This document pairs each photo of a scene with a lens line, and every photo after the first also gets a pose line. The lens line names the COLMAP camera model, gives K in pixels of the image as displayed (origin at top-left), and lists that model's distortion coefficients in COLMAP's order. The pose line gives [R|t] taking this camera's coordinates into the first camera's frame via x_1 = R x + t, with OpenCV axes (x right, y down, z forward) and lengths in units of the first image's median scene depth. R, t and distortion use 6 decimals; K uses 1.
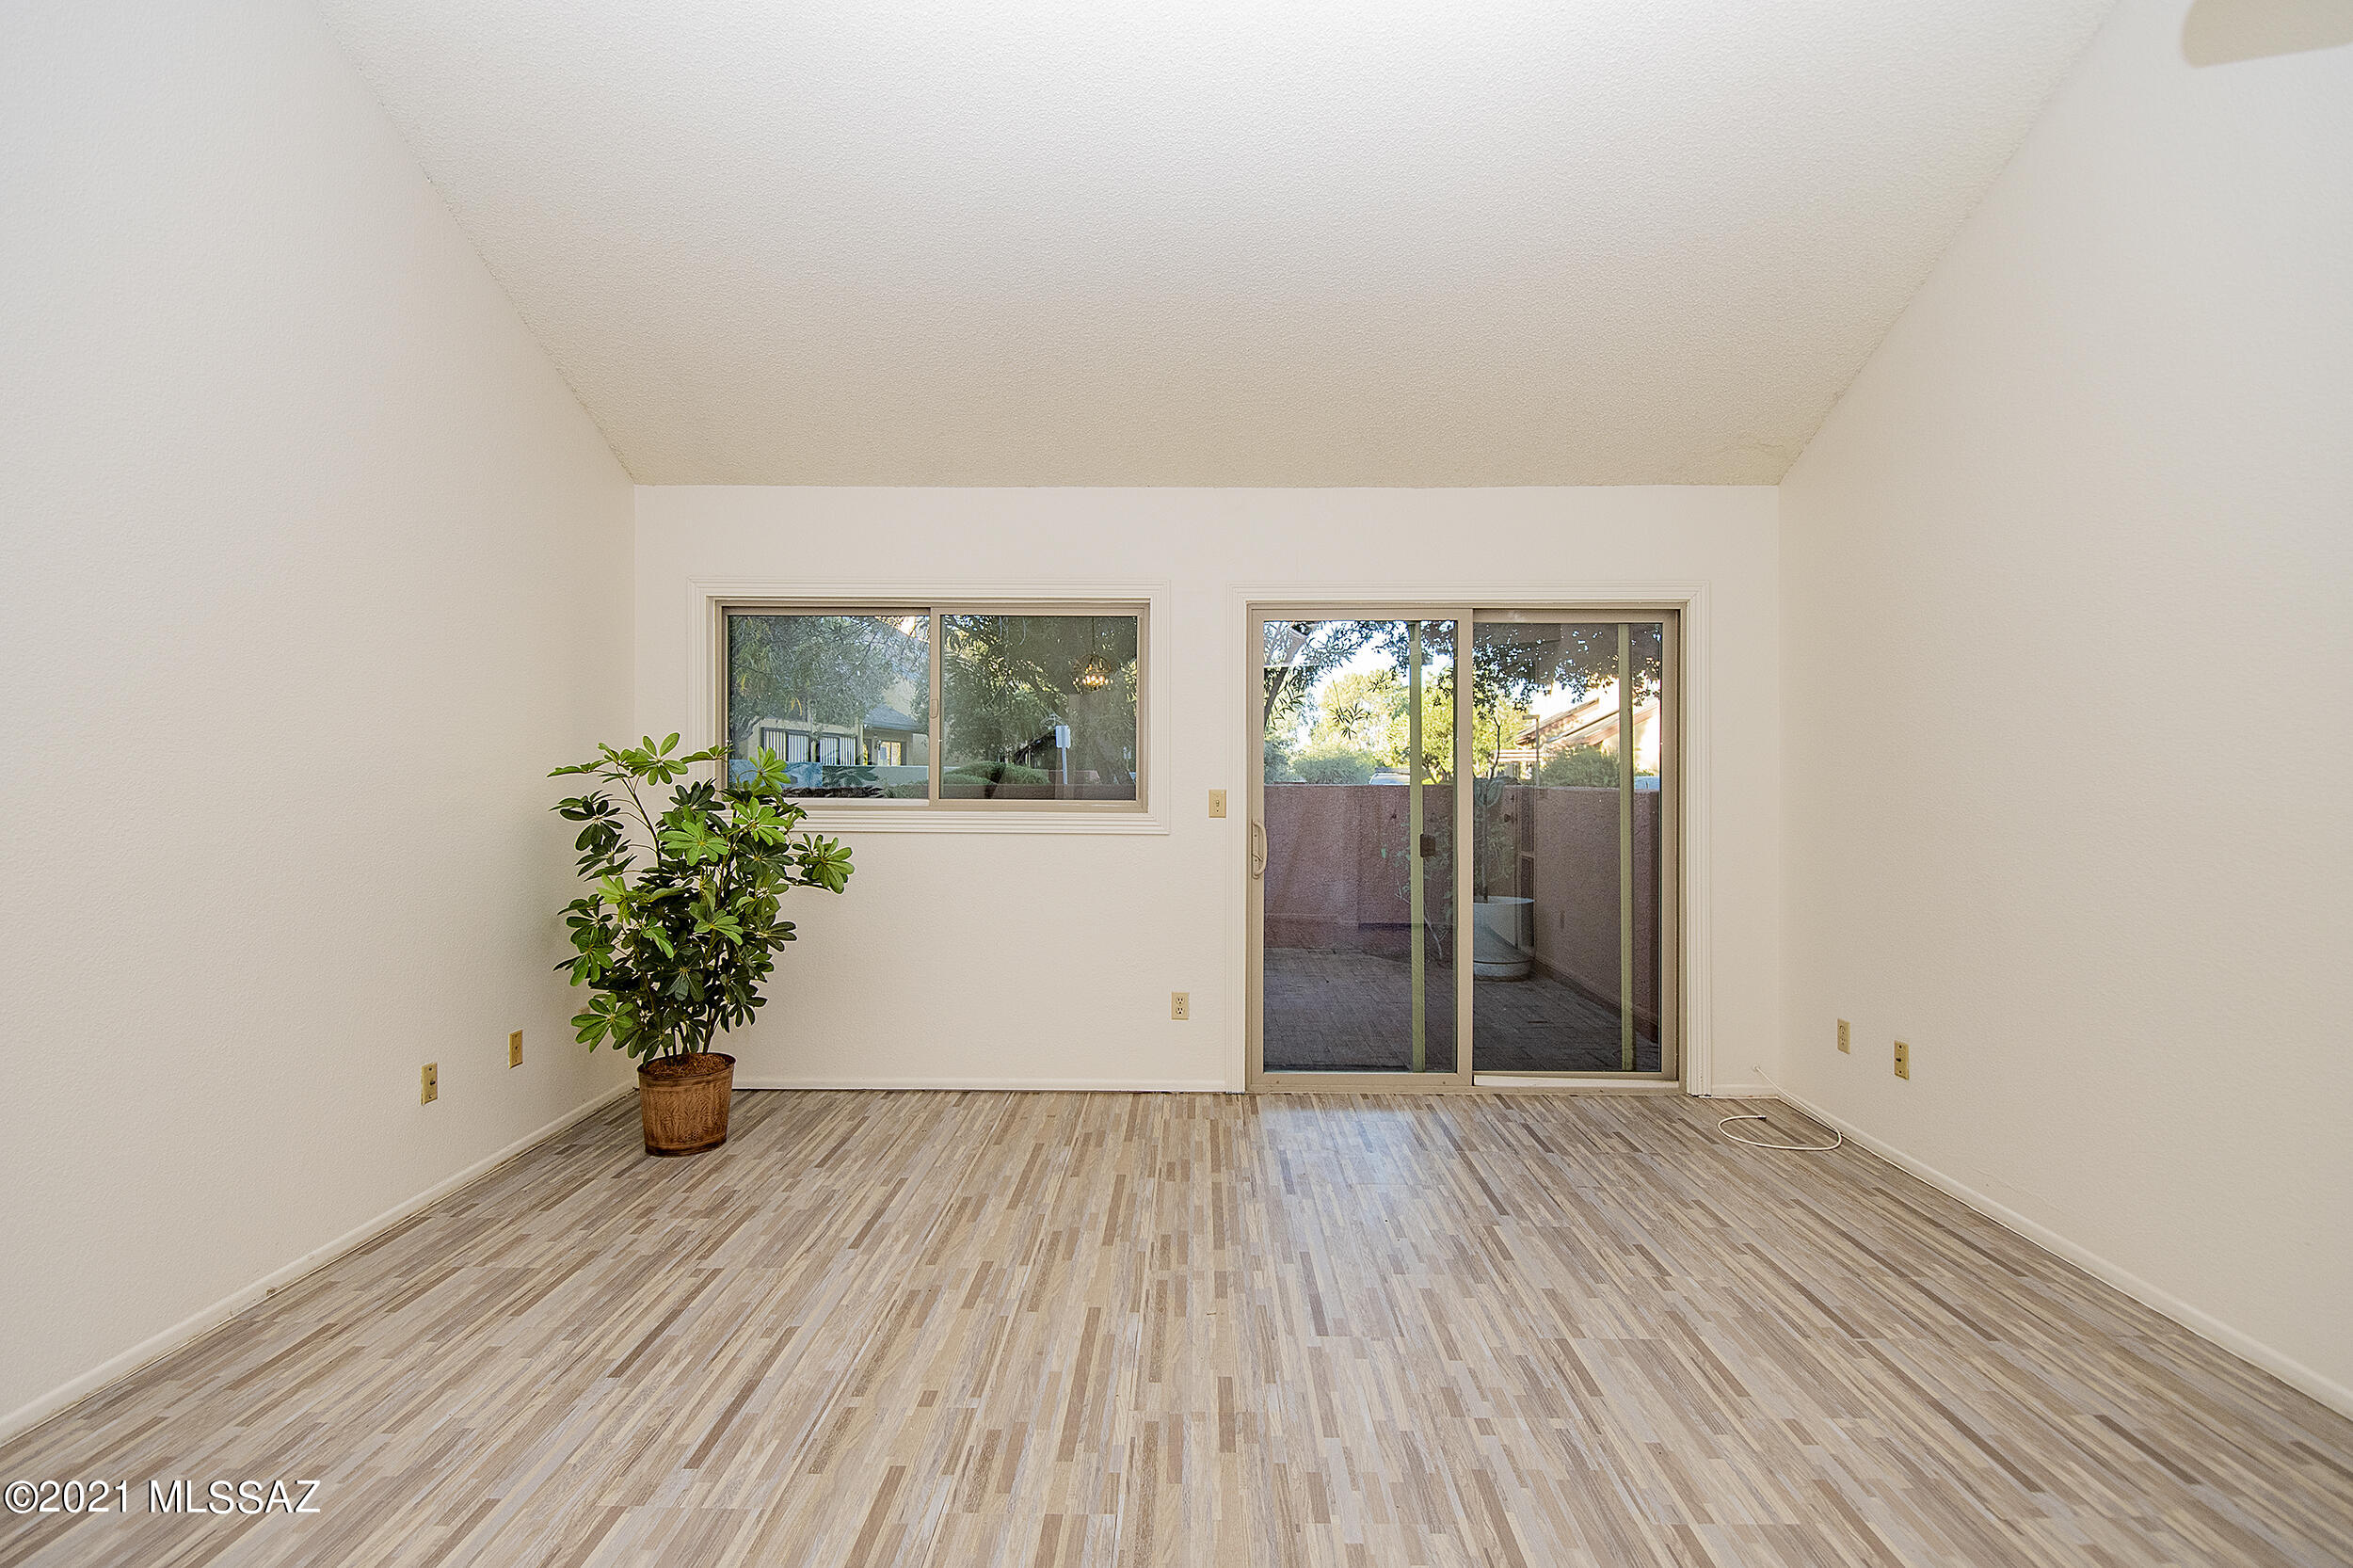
lens RADIAL K [[1082.7, 0, 1214.3], [0, 1082.7, 777.7], [0, 0, 1]] dist [0.021517, -0.025932]
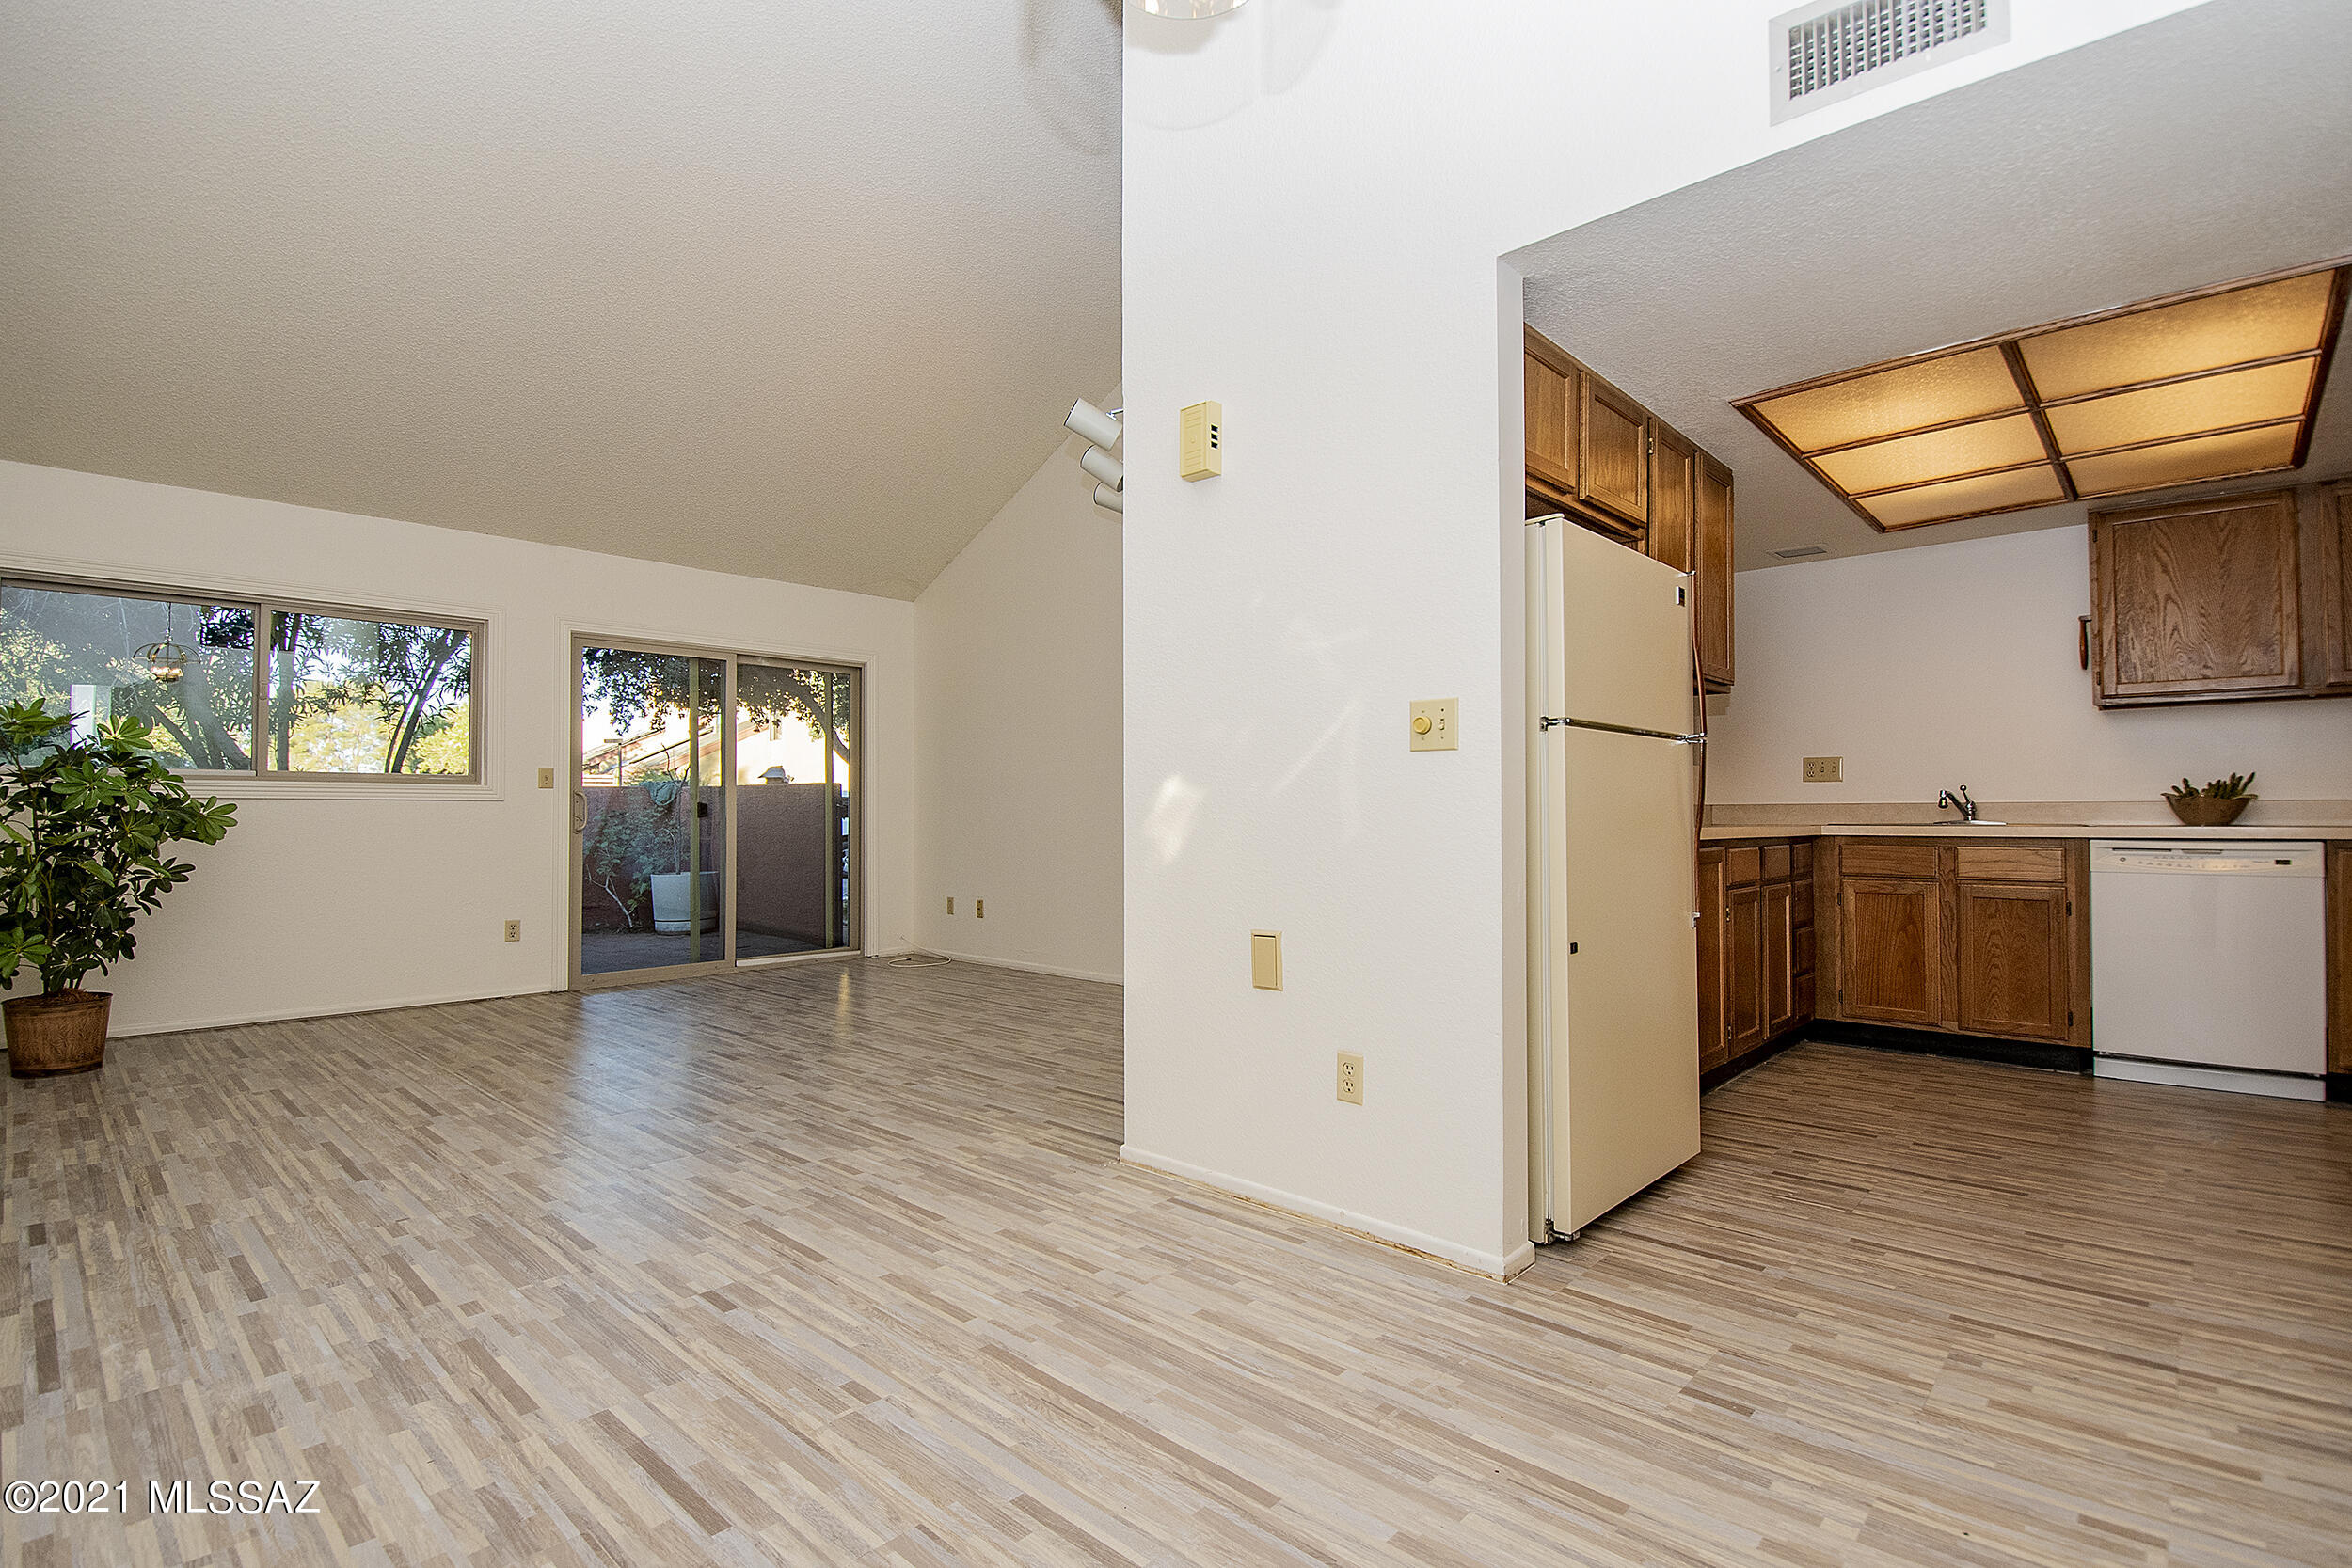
lens RADIAL K [[1024.6, 0, 1250.9], [0, 1024.6, 788.9], [0, 0, 1]] dist [0.001061, -0.010532]
pose [[0.640611, 0.006853, 0.767835, -0.516914], [0.008446, 0.999837, -0.015970, 0.081664], [-0.767819, 0.016716, 0.640449, -0.612462]]
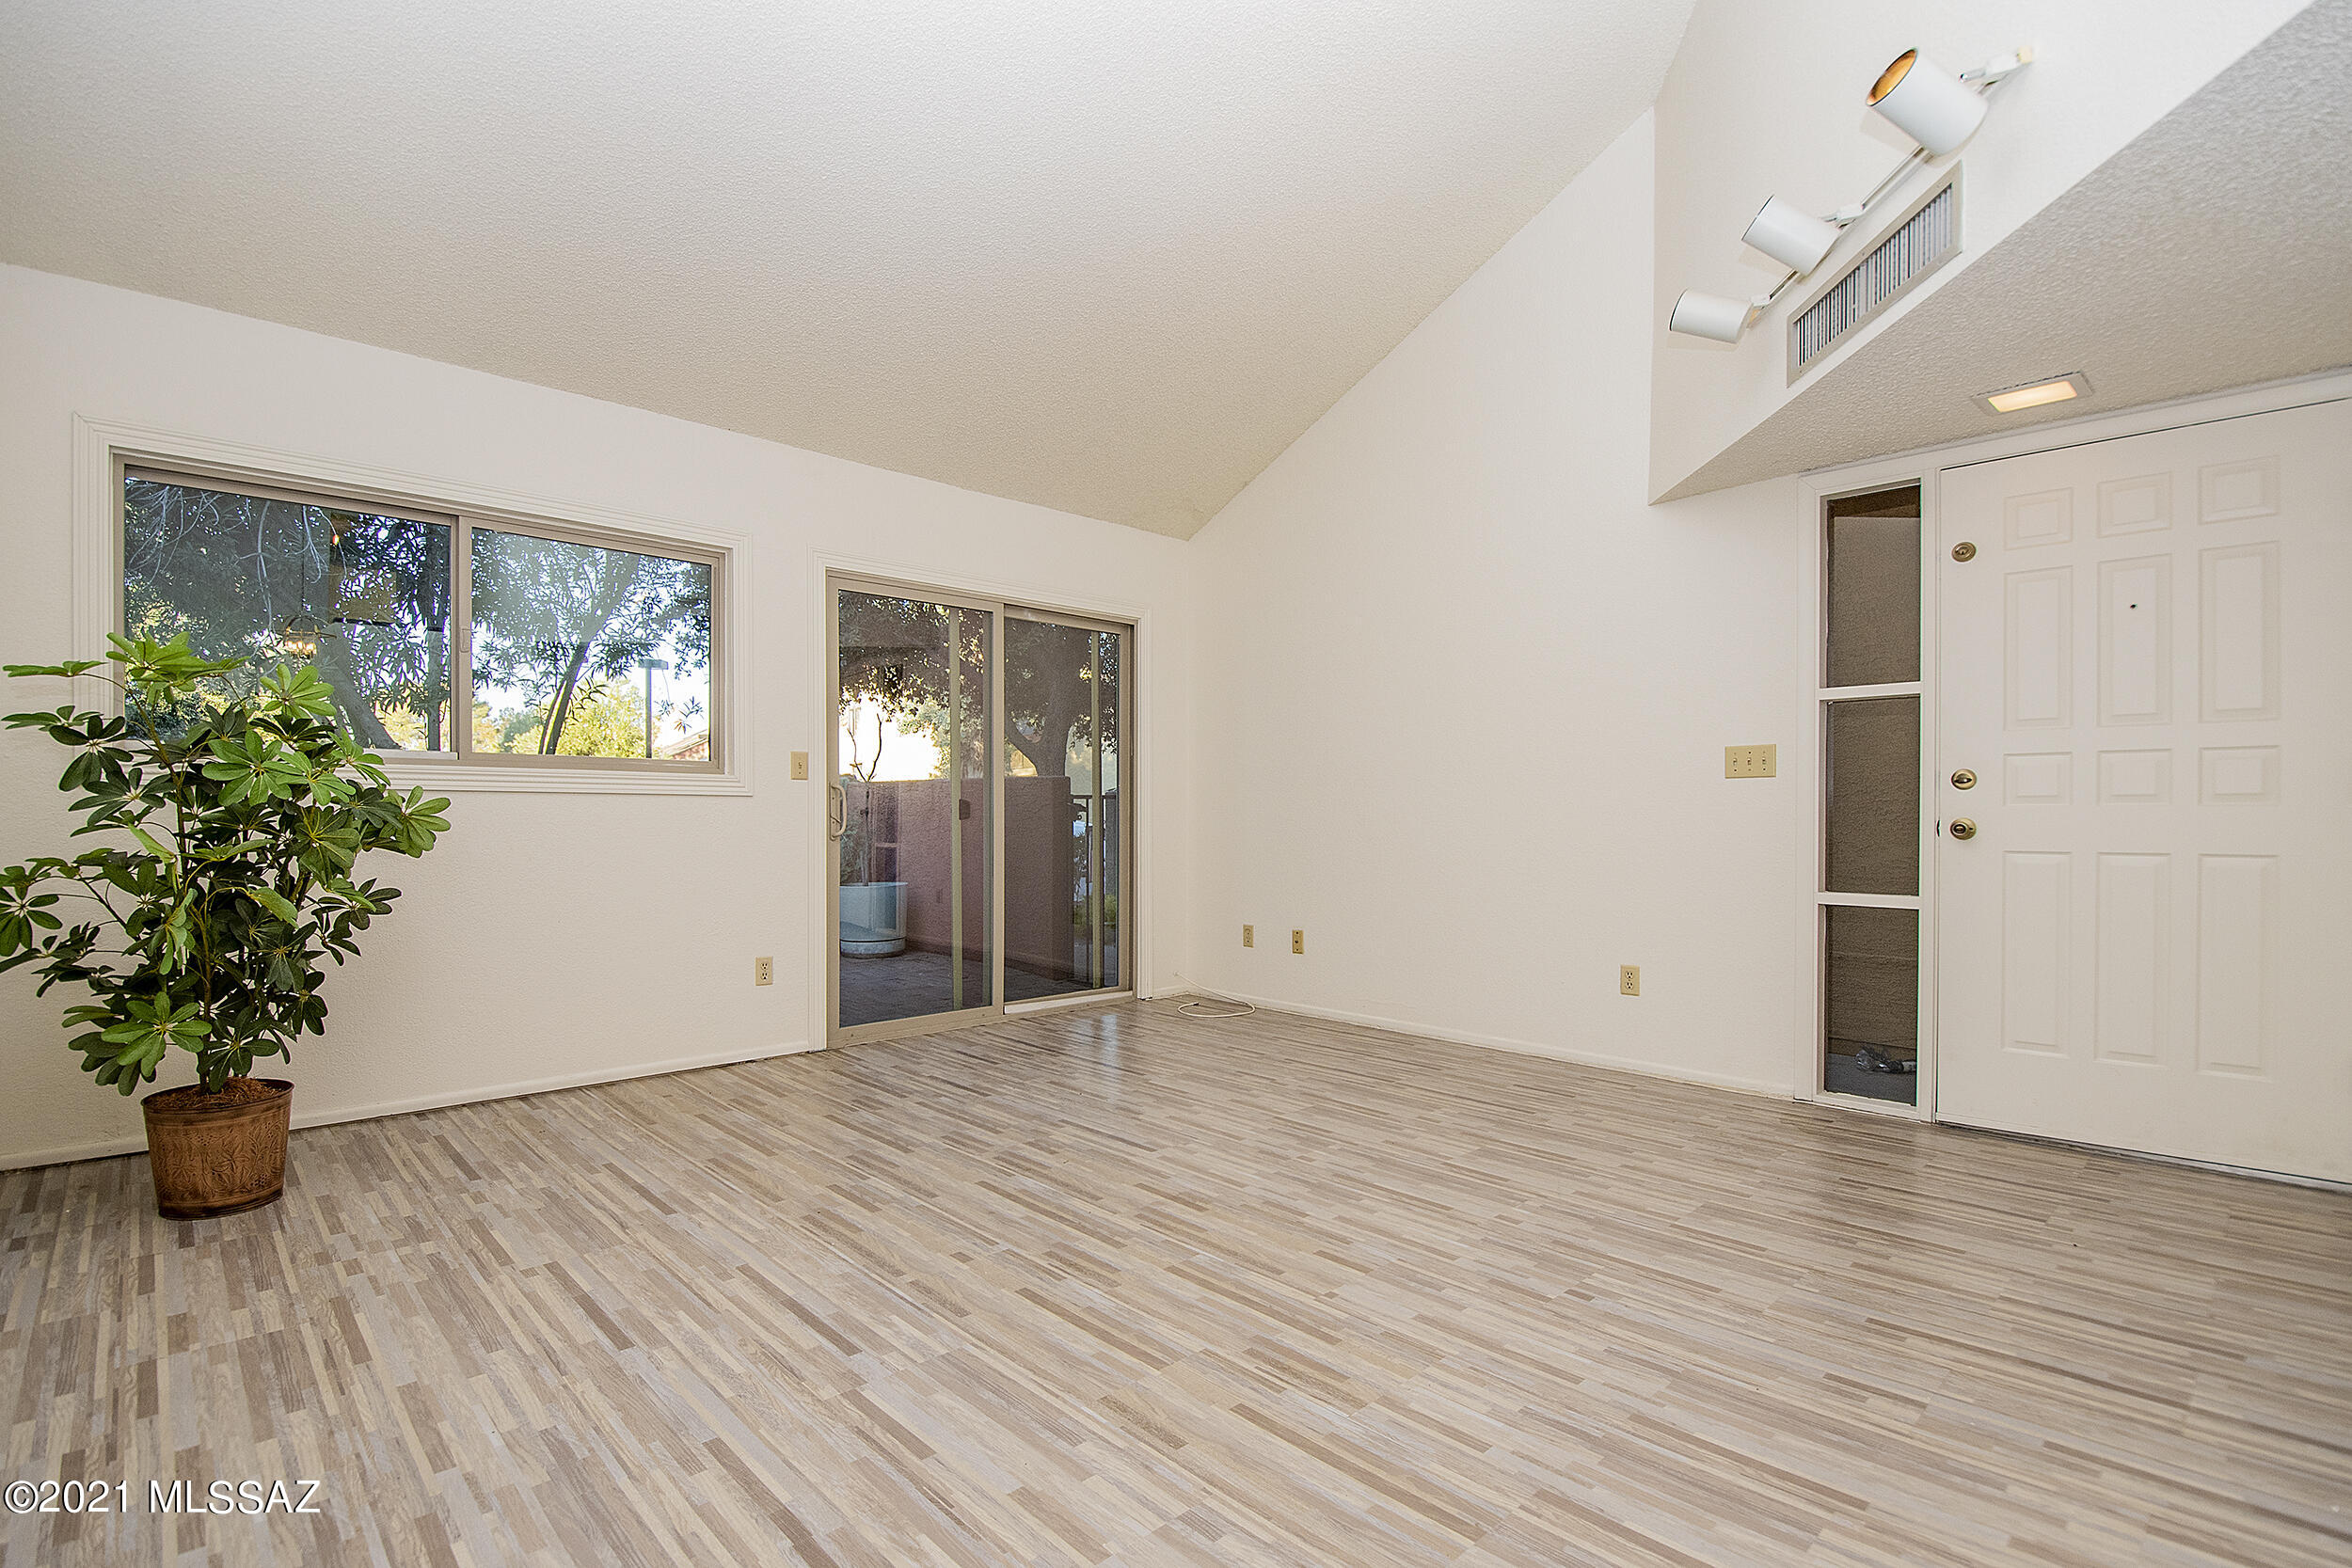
lens RADIAL K [[1064.4, 0, 1171.2], [0, 1064.4, 828.1], [0, 0, 1]] dist [0.019048, -0.026911]
pose [[0.729940, -0.015994, 0.683325, -0.526786], [0.003571, 0.999802, 0.019587, 0.079457], [-0.683502, -0.011857, 0.729852, 0.057076]]
